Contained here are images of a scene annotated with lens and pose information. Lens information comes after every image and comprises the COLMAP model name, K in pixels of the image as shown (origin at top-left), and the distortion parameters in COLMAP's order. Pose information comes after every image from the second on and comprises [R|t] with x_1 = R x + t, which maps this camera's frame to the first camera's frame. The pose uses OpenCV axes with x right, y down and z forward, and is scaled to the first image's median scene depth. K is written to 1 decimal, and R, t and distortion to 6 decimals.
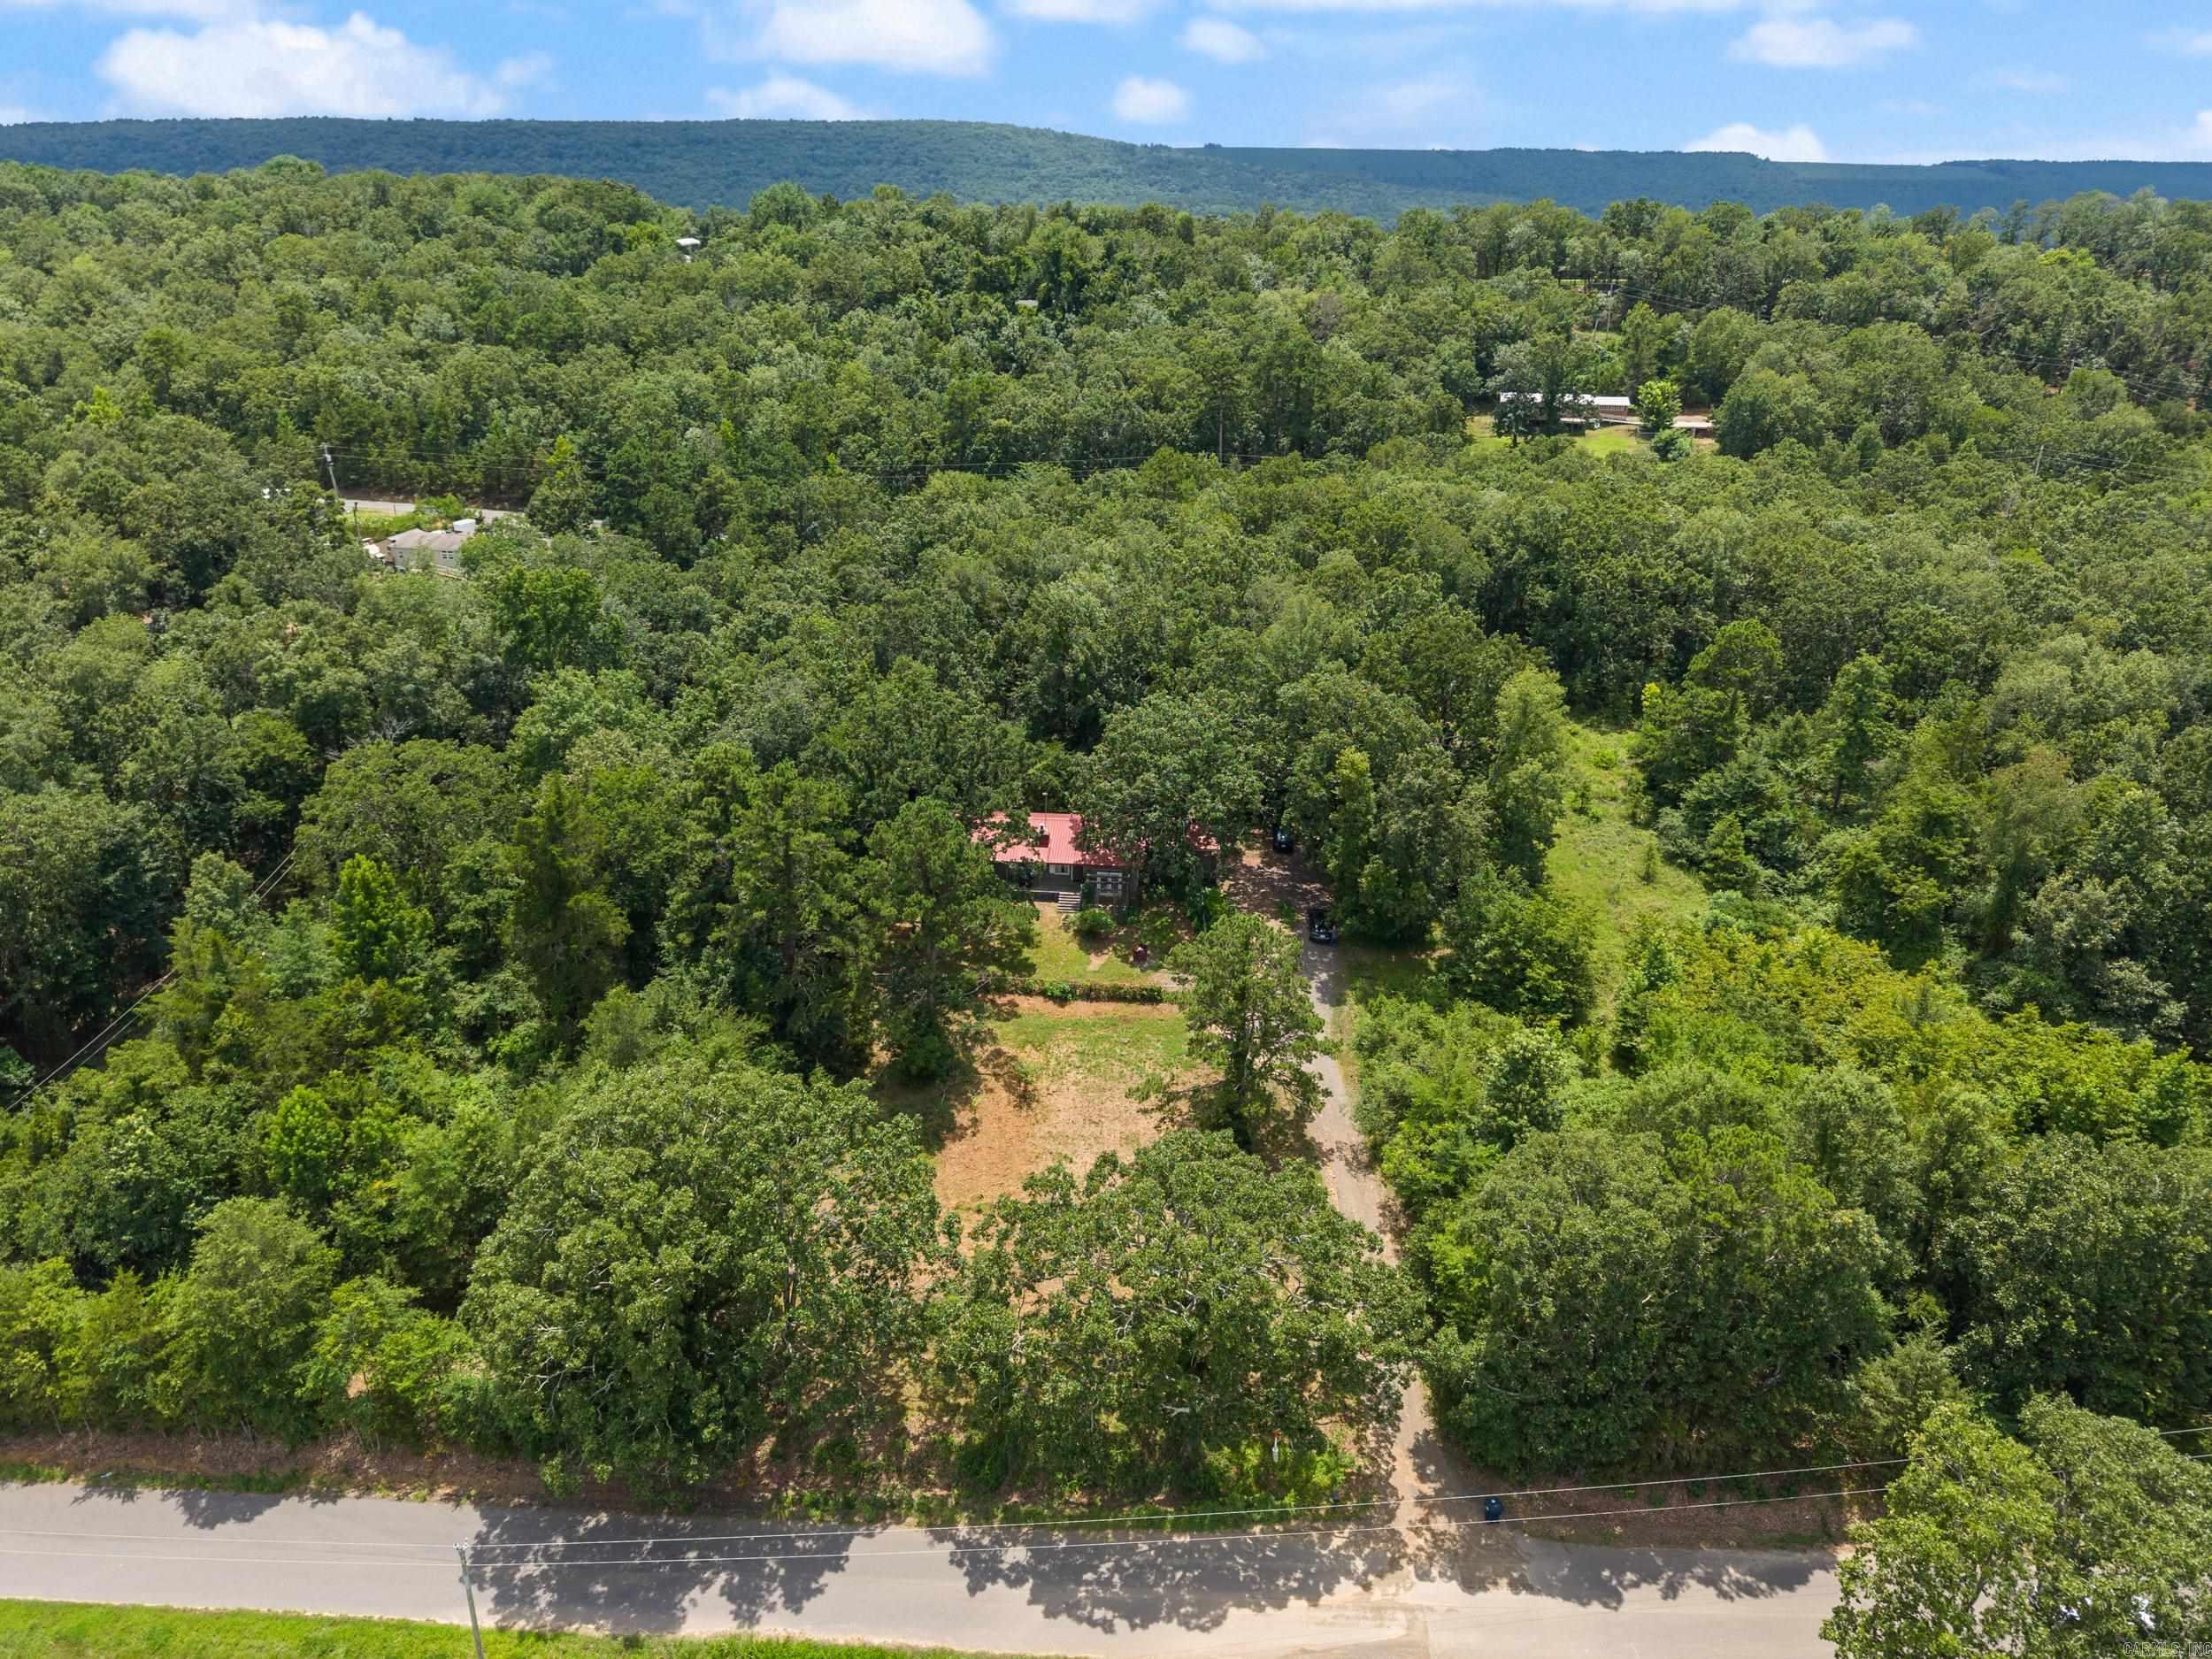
lens RADIAL K [[1501.0, 0, 1106.1], [0, 1501.0, 830.9], [0, 0, 1]] dist [0.010643, -0.006796]
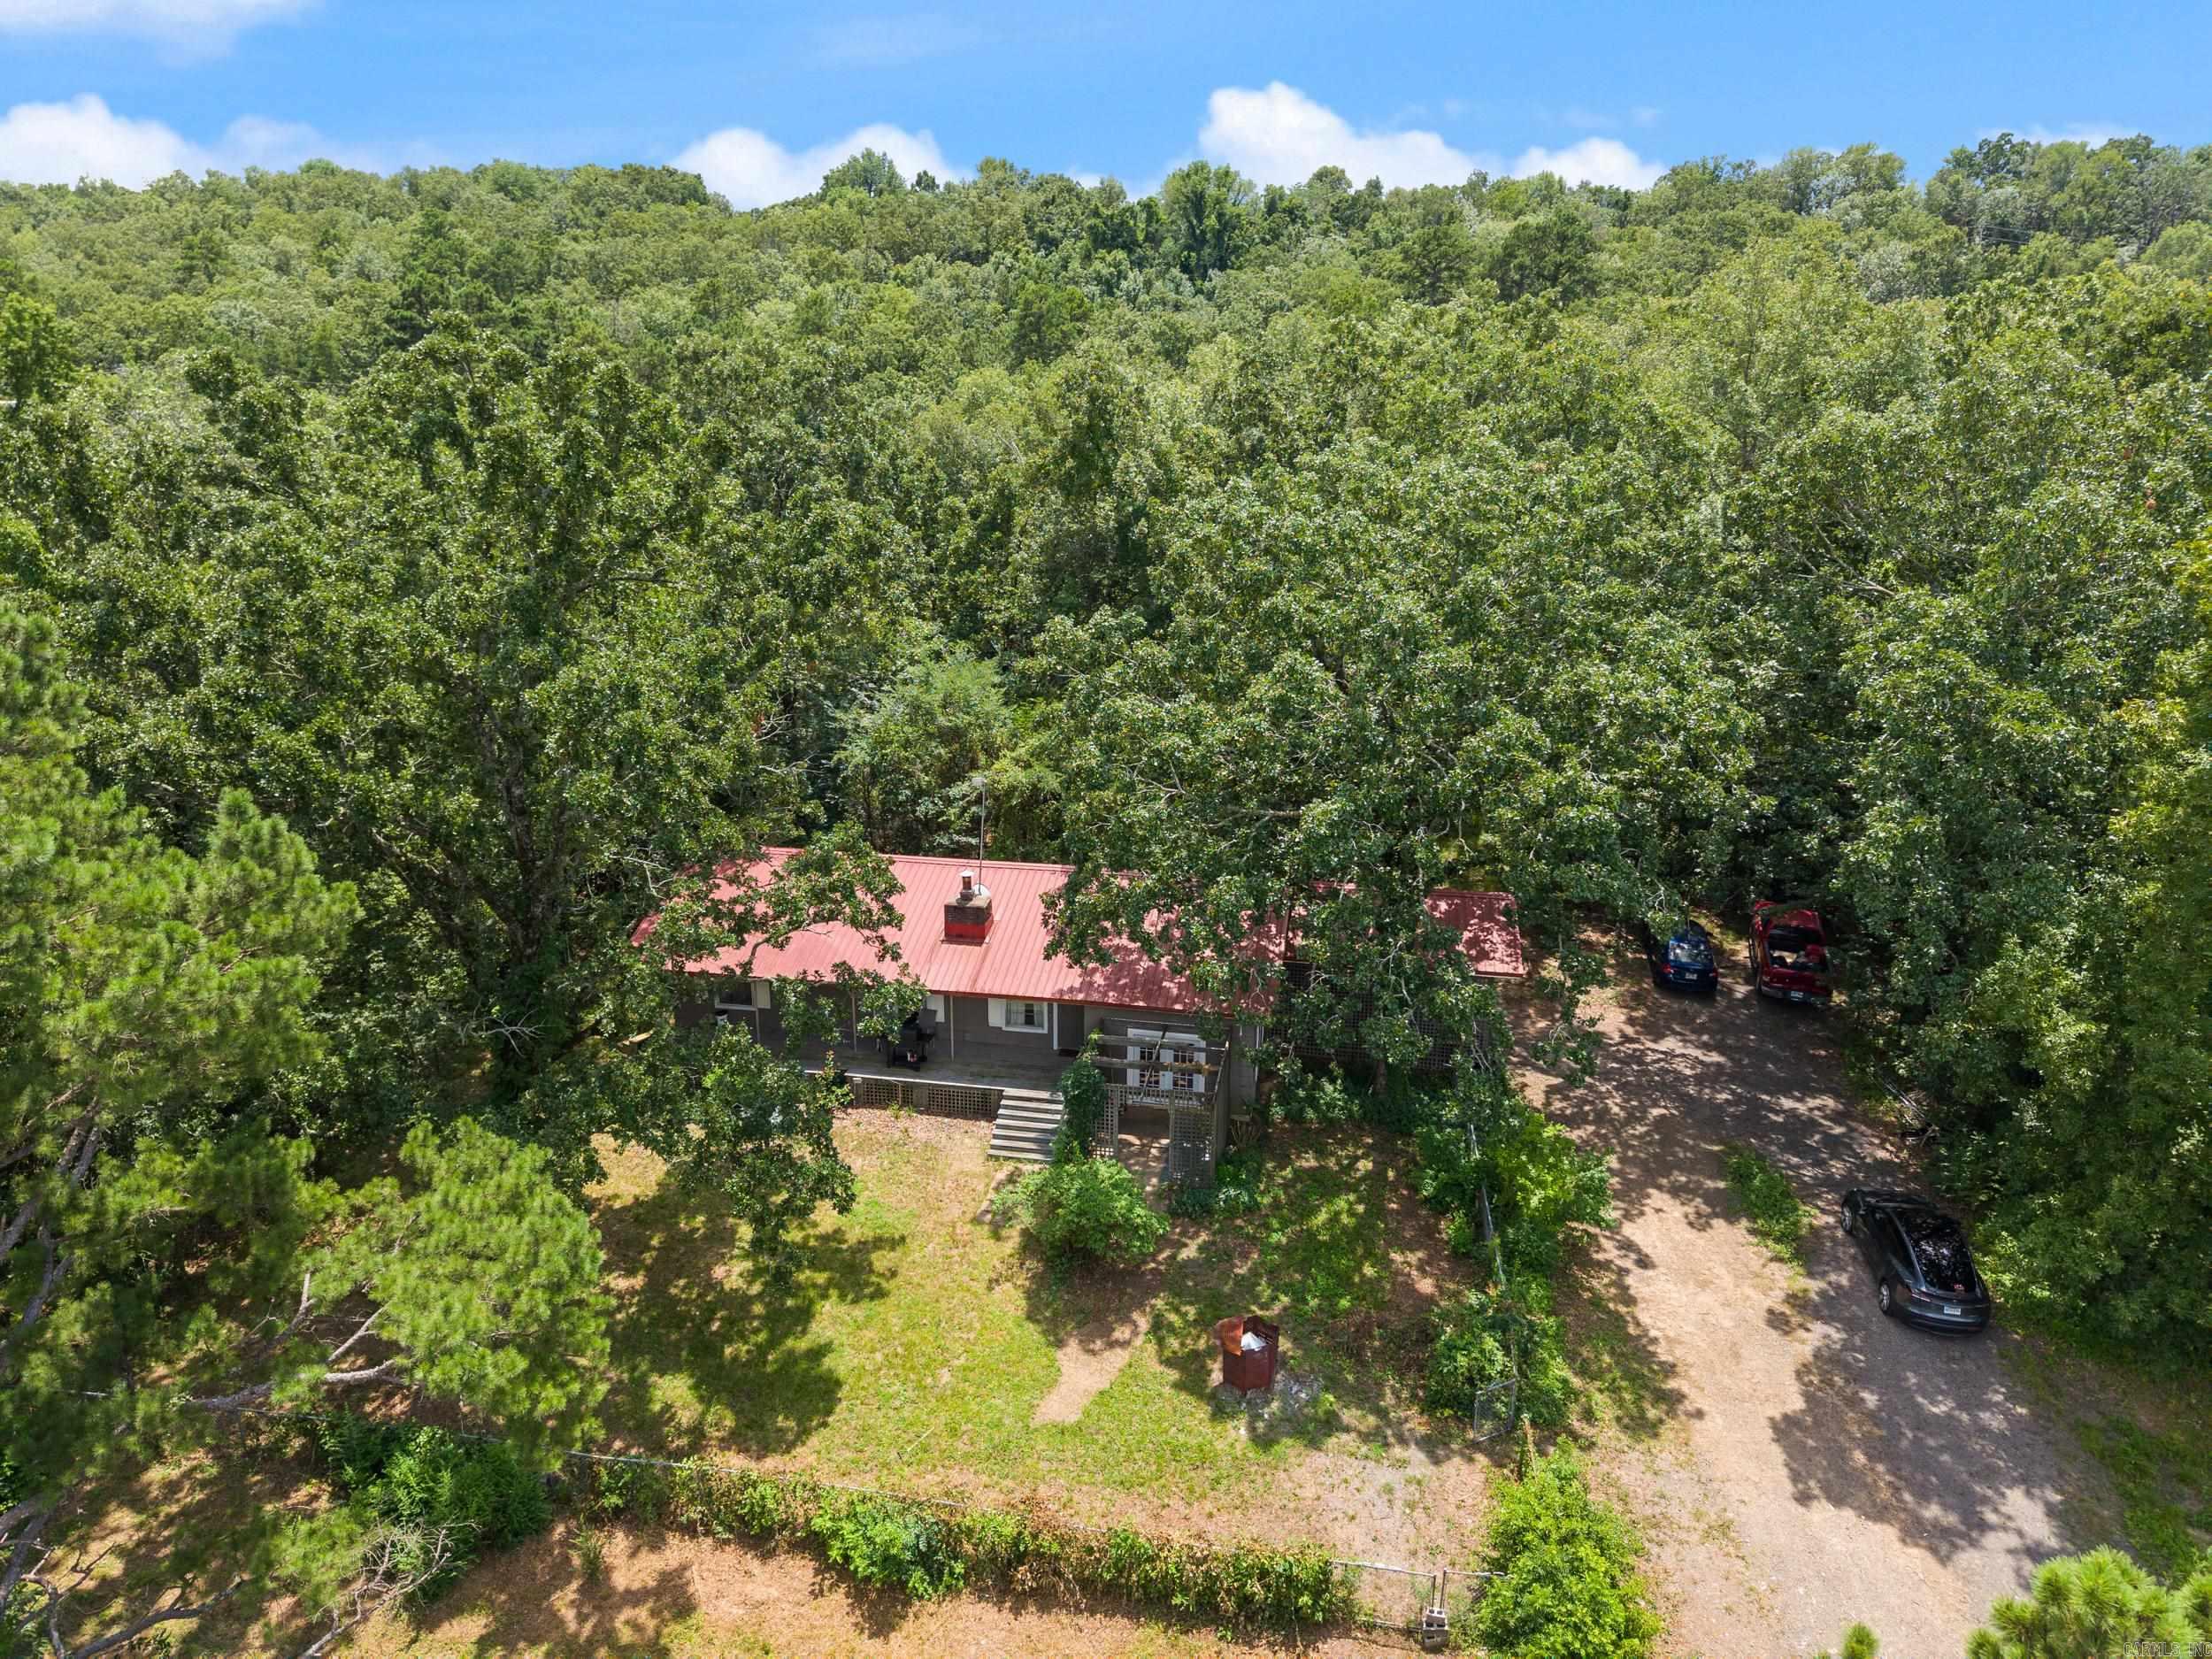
lens RADIAL K [[1501.0, 0, 1098.4], [0, 1501.0, 821.8], [0, 0, 1]] dist [0.010643, -0.006796]
pose [[0.993394, 0.027867, -0.111320, 0.021727], [-0.039890, 0.993429, -0.107274, 0.018459], [0.107599, 0.111005, 0.987978, 0.691334]]
